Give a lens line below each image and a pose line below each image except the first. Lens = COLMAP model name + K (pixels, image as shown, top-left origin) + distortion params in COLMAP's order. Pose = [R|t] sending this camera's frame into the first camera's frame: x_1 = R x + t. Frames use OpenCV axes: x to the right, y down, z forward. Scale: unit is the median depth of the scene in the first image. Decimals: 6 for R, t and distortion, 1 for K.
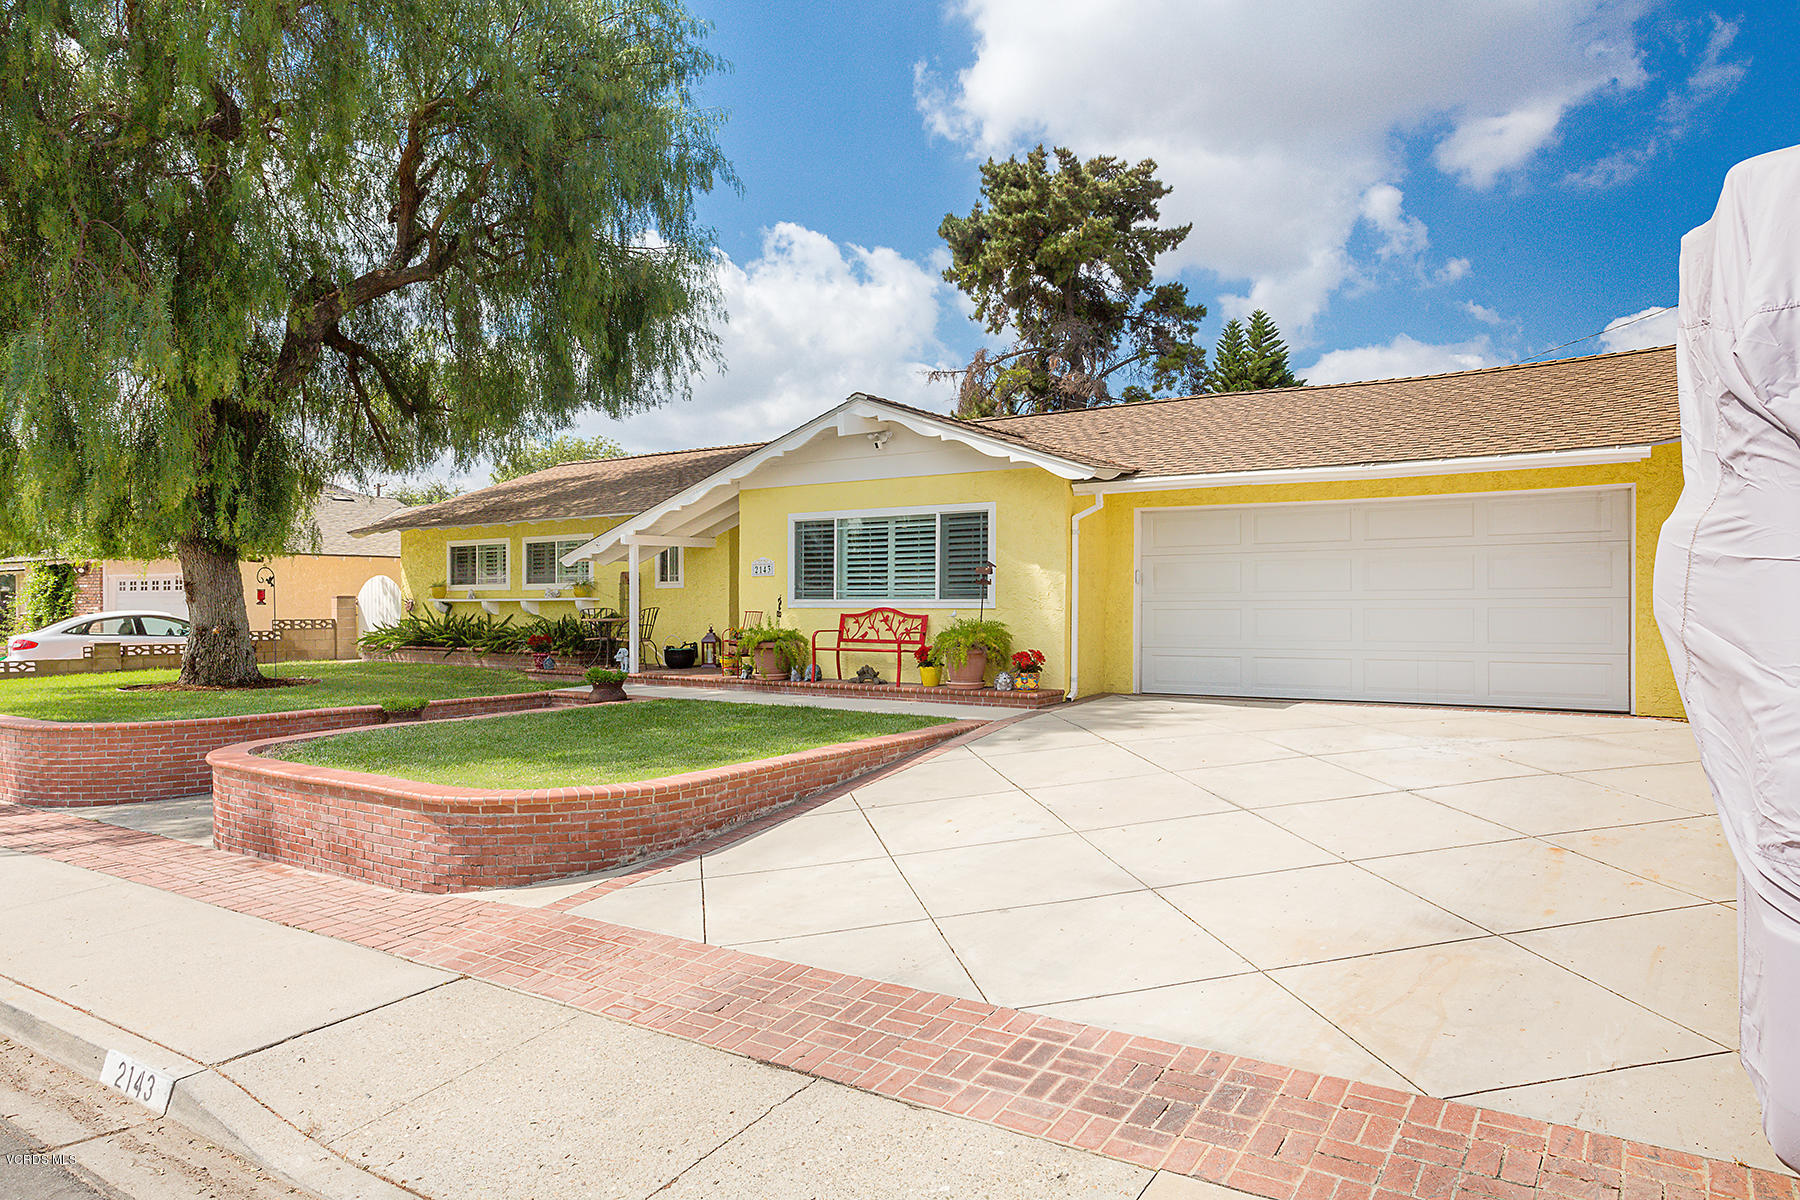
lens RADIAL K [[1148.8, 0, 900.2], [0, 1148.8, 597.9], [0, 0, 1]] dist [0.000753, 0.000059]
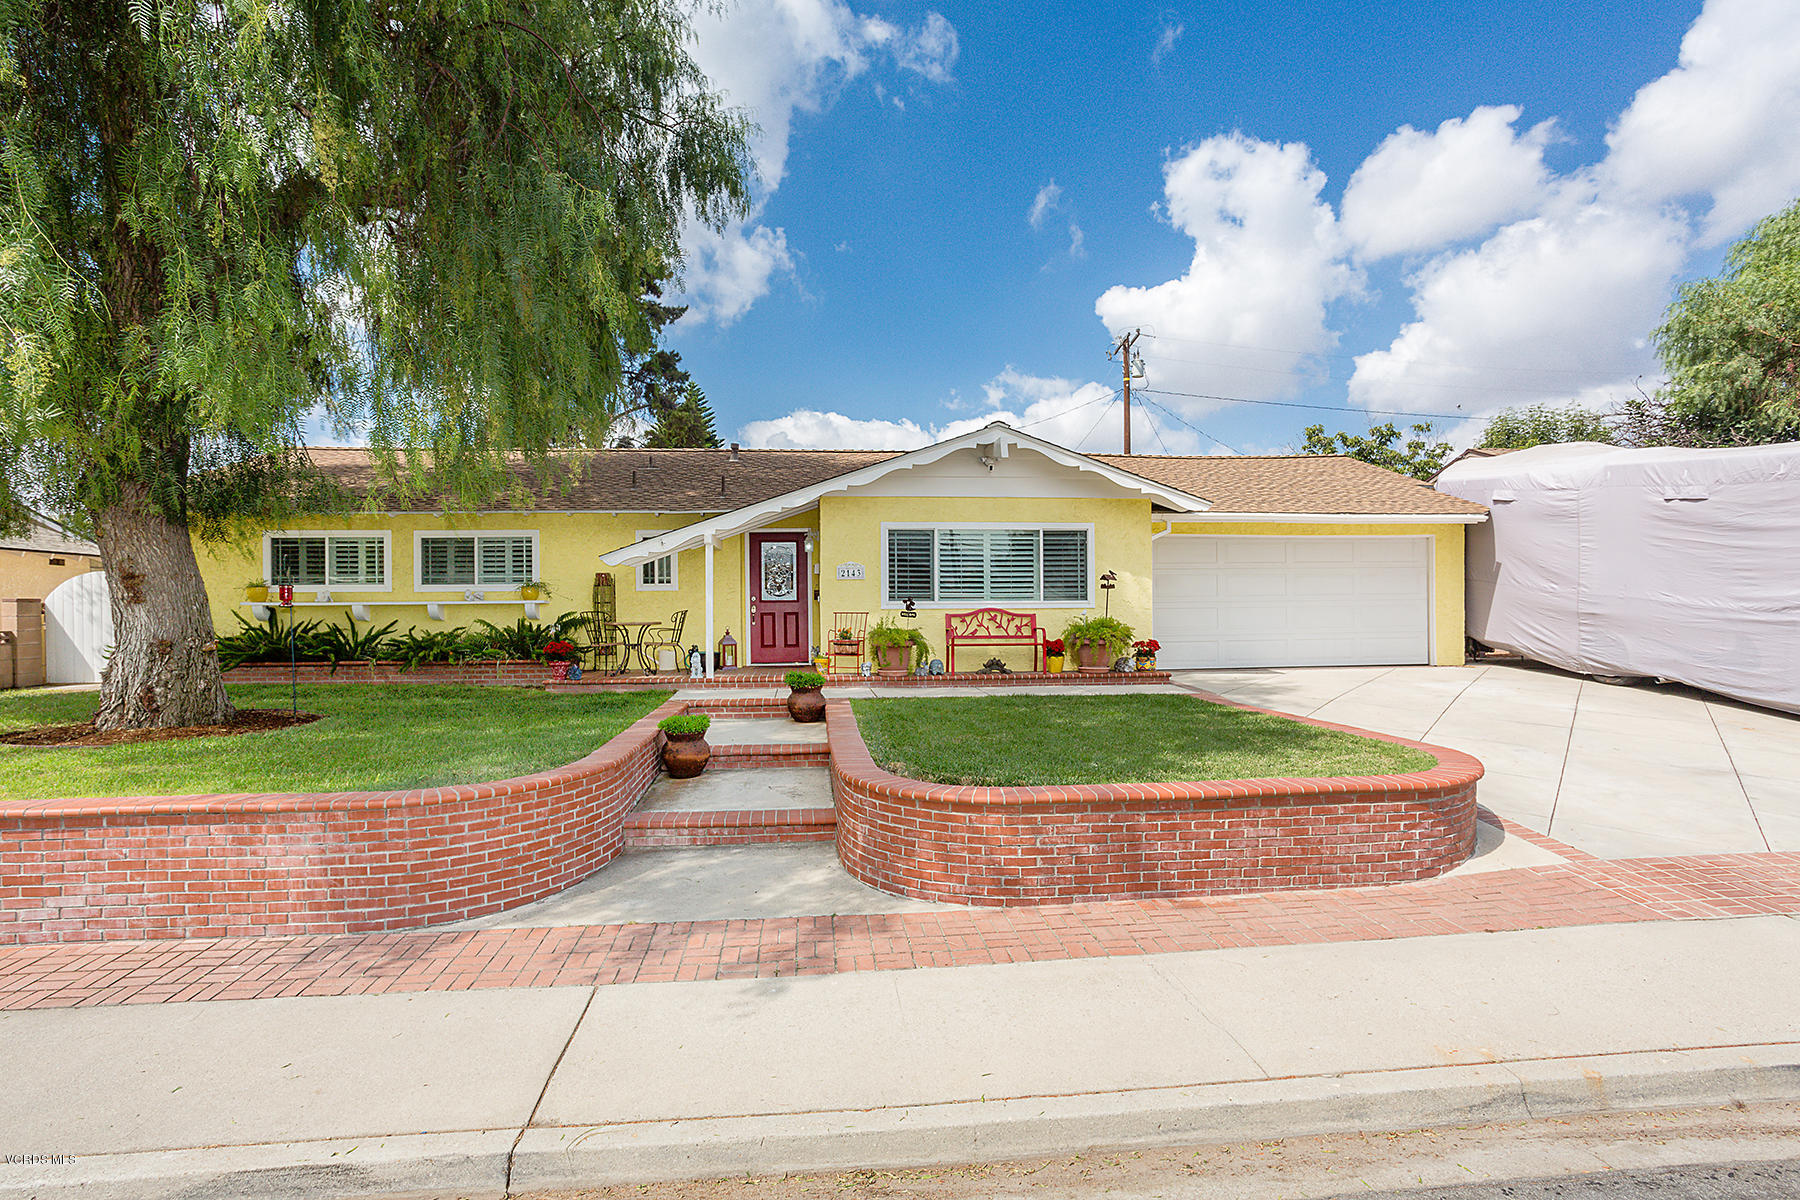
lens RADIAL K [[892.6, 0, 901.3], [0, 892.6, 610.8], [0, 0, 1]] dist [-0.007066, -0.000330]
pose [[0.777731, -0.004814, 0.628579, -0.638503], [0.001850, 0.999984, 0.005370, 0.005796], [-0.628594, -0.003013, 0.777727, 0.348396]]
